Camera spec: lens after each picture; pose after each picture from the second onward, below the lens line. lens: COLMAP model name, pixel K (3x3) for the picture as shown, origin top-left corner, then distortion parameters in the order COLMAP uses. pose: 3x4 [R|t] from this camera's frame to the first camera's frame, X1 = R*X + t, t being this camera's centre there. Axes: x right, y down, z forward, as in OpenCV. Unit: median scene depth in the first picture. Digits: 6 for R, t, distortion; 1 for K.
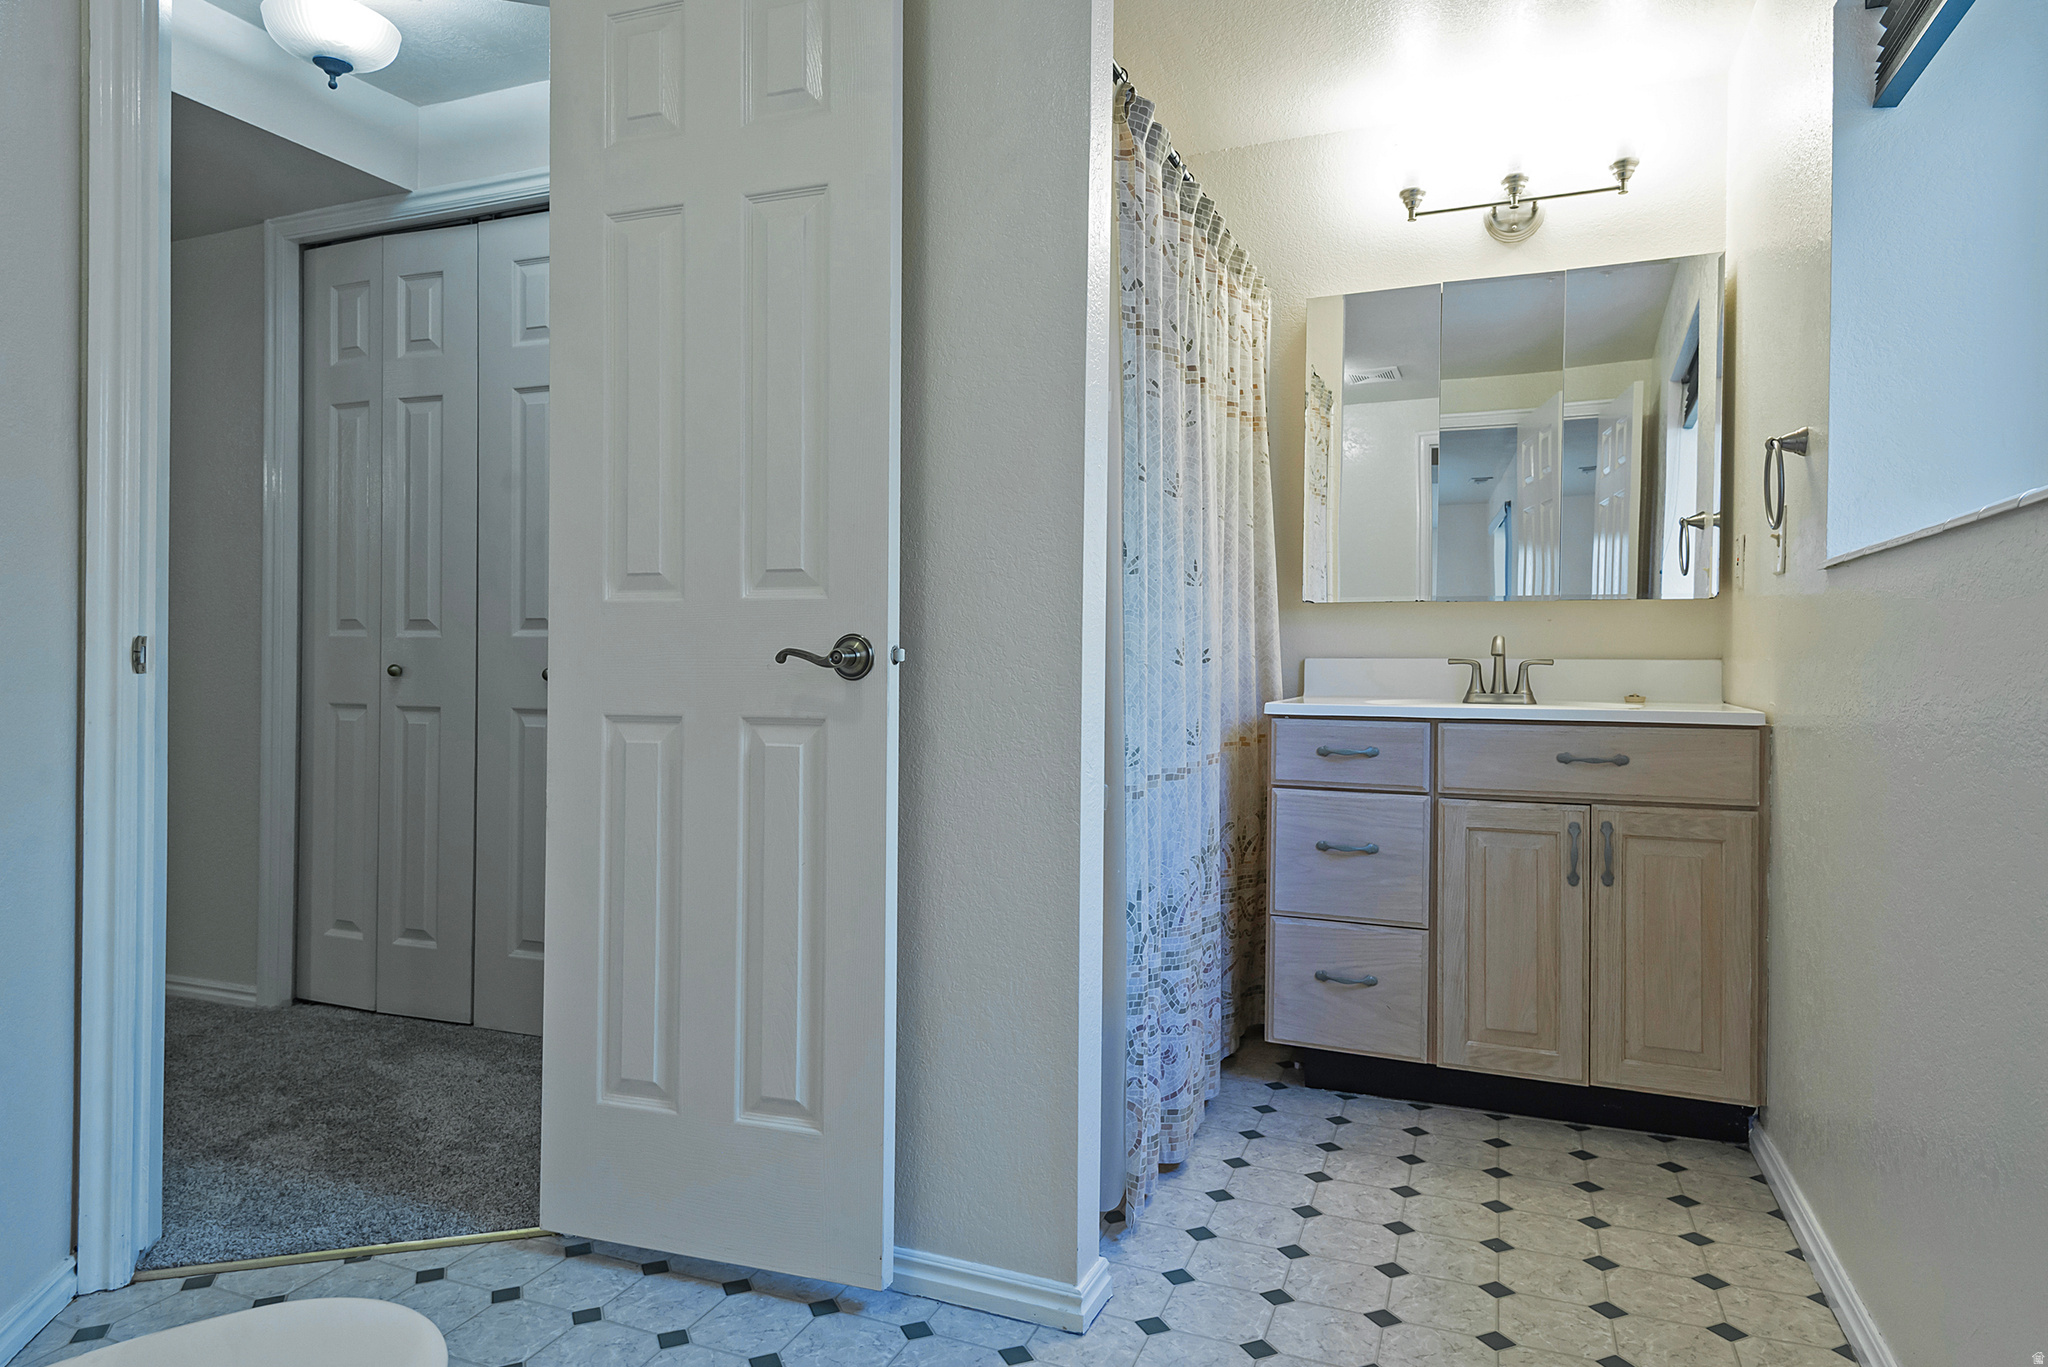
lens RADIAL K [[1188.9, 0, 1024.9], [0, 1188.9, 679.7], [0, 0, 1]] dist [0.013366, -0.008843]
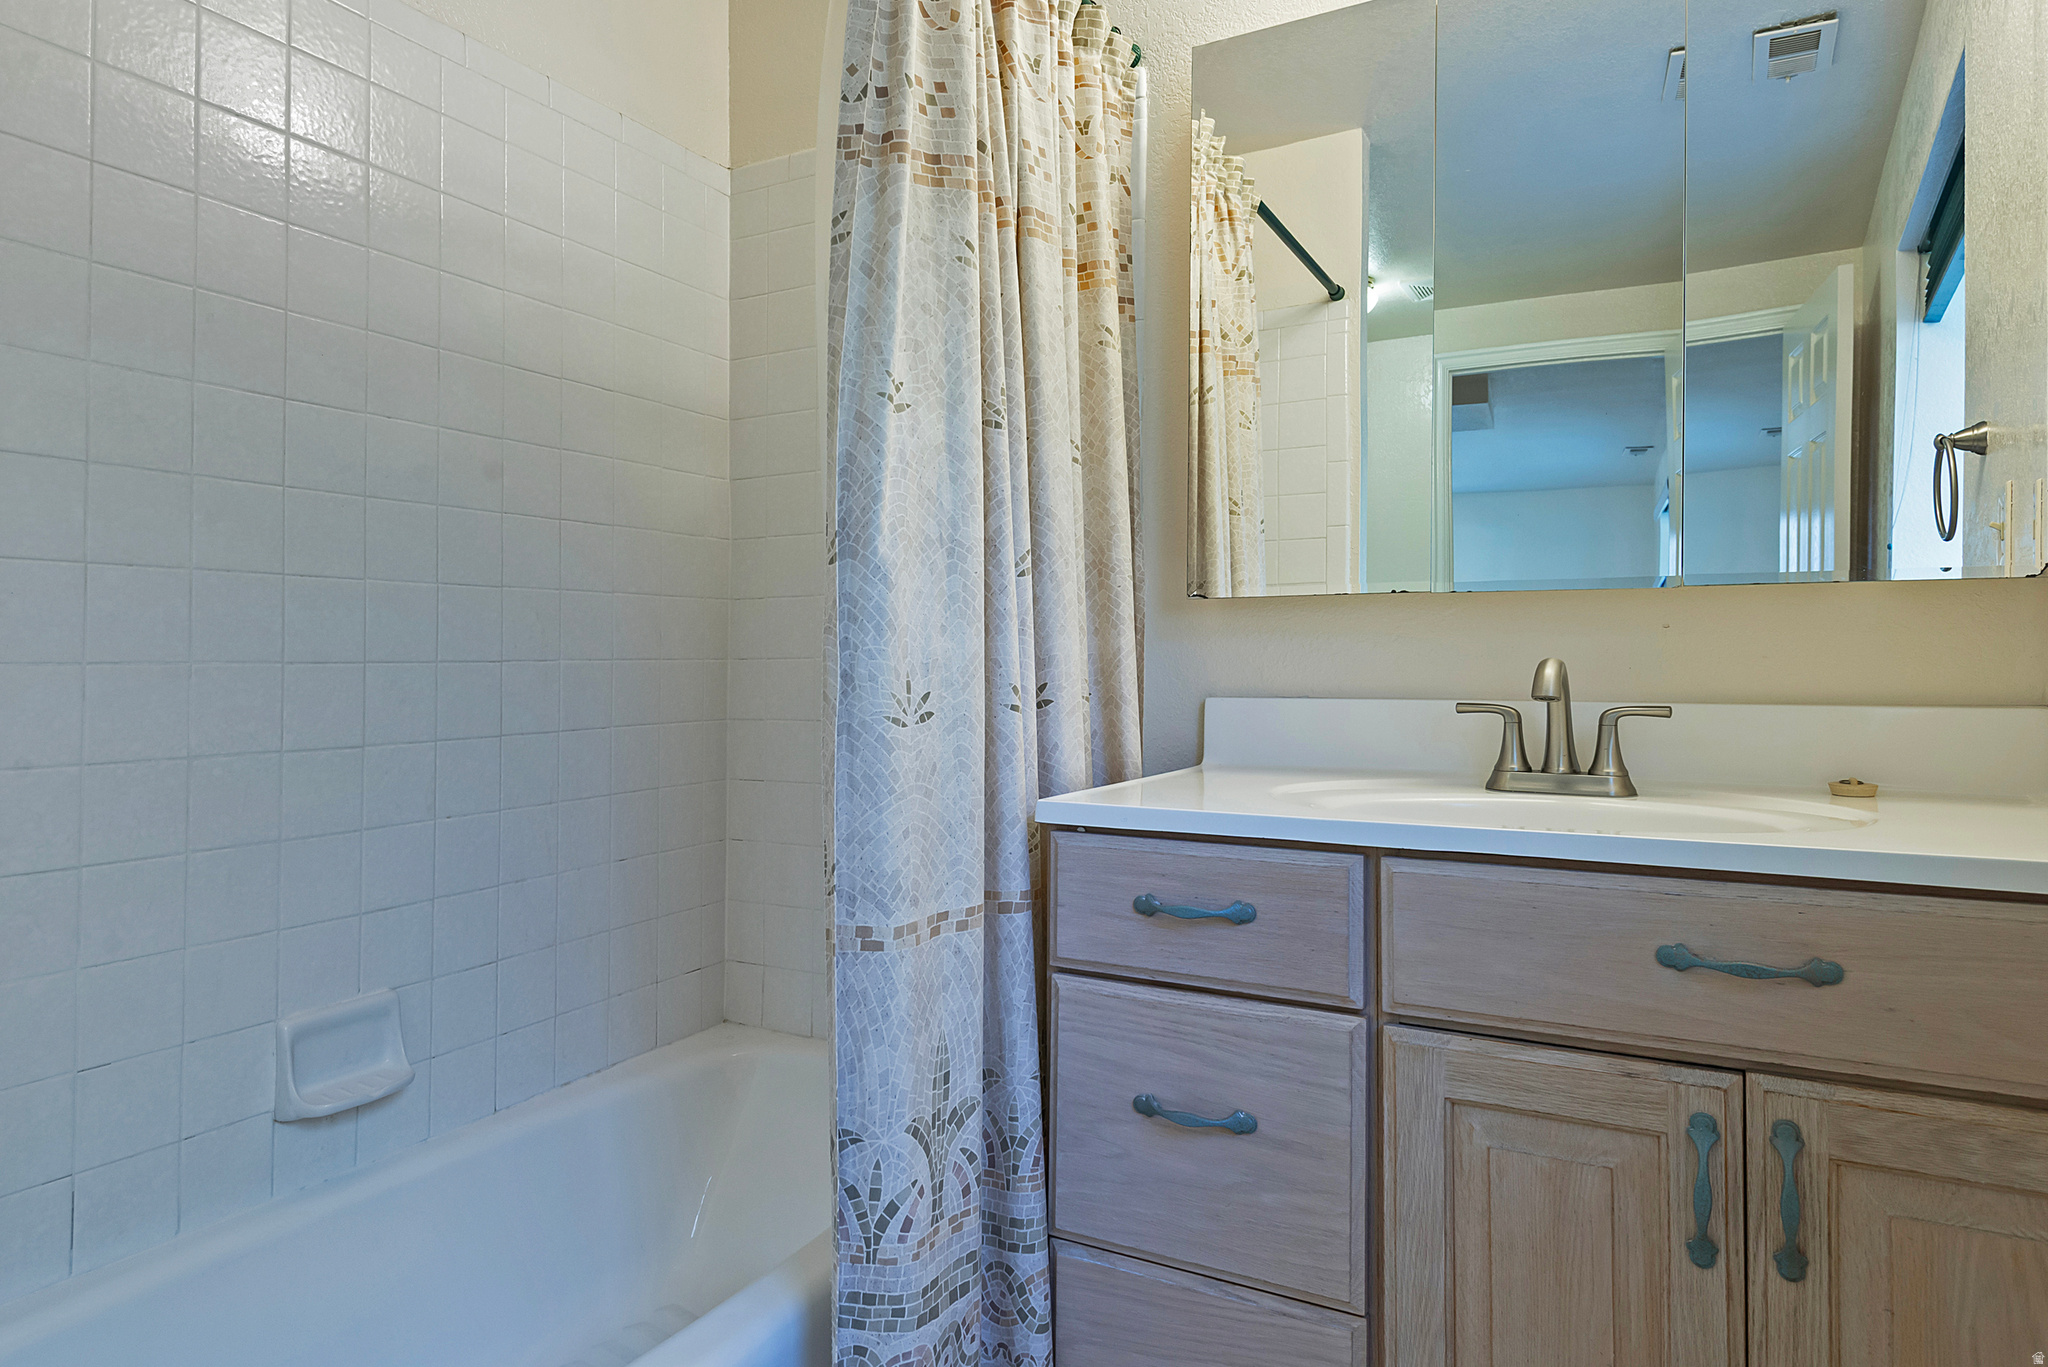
lens RADIAL K [[1188.9, 0, 1009.4], [0, 1188.9, 670.1], [0, 0, 1]] dist [0.013366, -0.008843]
pose [[0.990823, -0.004312, -0.135094, 0.261258], [0.001698, 0.999809, -0.019457, -0.024914], [0.135153, 0.019049, 0.990642, 0.518372]]
